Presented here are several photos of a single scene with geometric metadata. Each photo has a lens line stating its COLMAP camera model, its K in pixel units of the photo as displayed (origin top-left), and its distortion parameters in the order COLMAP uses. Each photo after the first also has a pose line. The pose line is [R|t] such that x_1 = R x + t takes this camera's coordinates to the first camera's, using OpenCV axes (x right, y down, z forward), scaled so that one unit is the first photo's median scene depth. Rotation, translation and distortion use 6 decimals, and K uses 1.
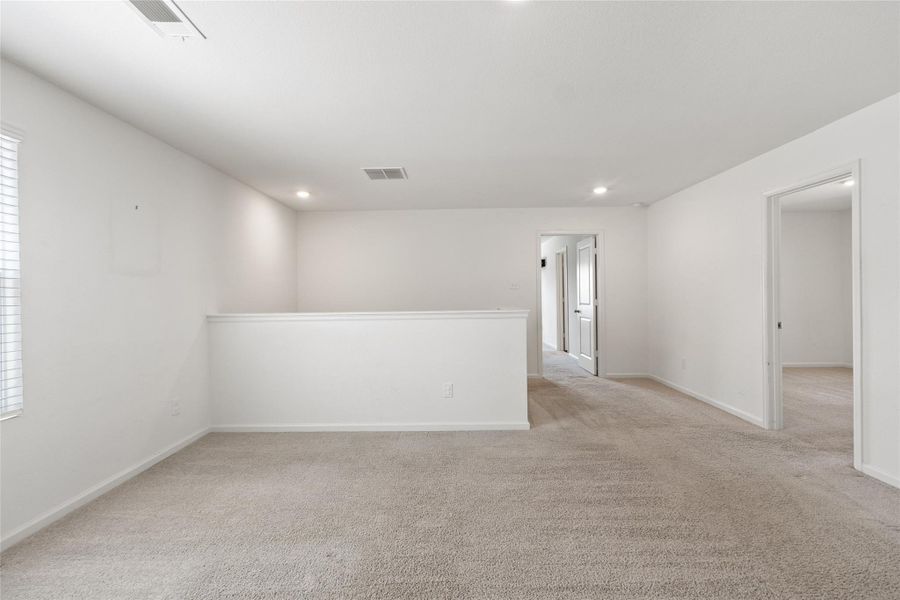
lens RADIAL K [[409.2, 0, 450.0], [0, 409.2, 300.0], [0, 0, 1]] dist [-0.001759, 0.000270]
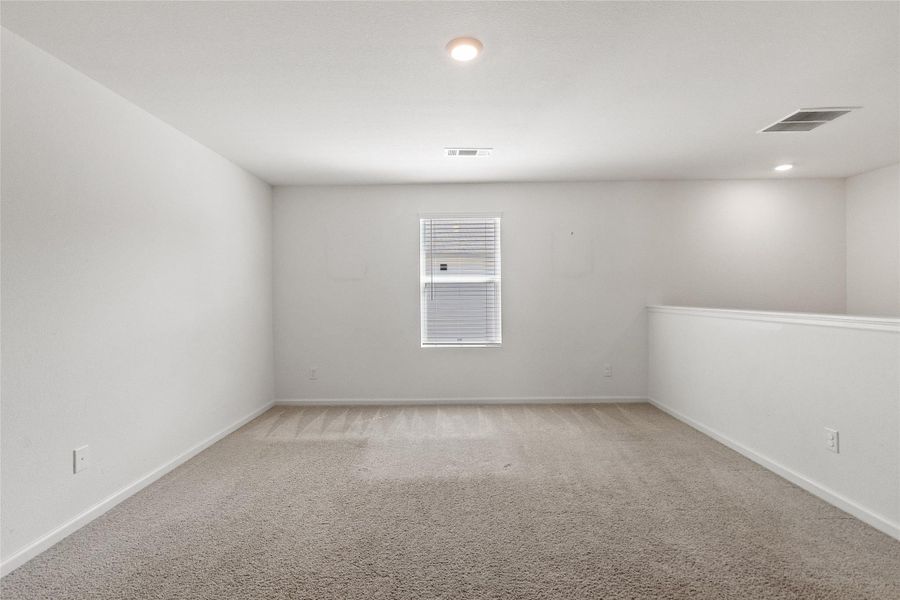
lens RADIAL K [[409.2, 0, 450.0], [0, 409.2, 300.0], [0, 0, 1]] dist [-0.001759, 0.000270]
pose [[0.007312, 0.022138, -0.999728, 0.615448], [-0.015012, 0.999645, 0.022026, 0.001210], [0.999861, 0.014847, 0.007642, 0.407037]]
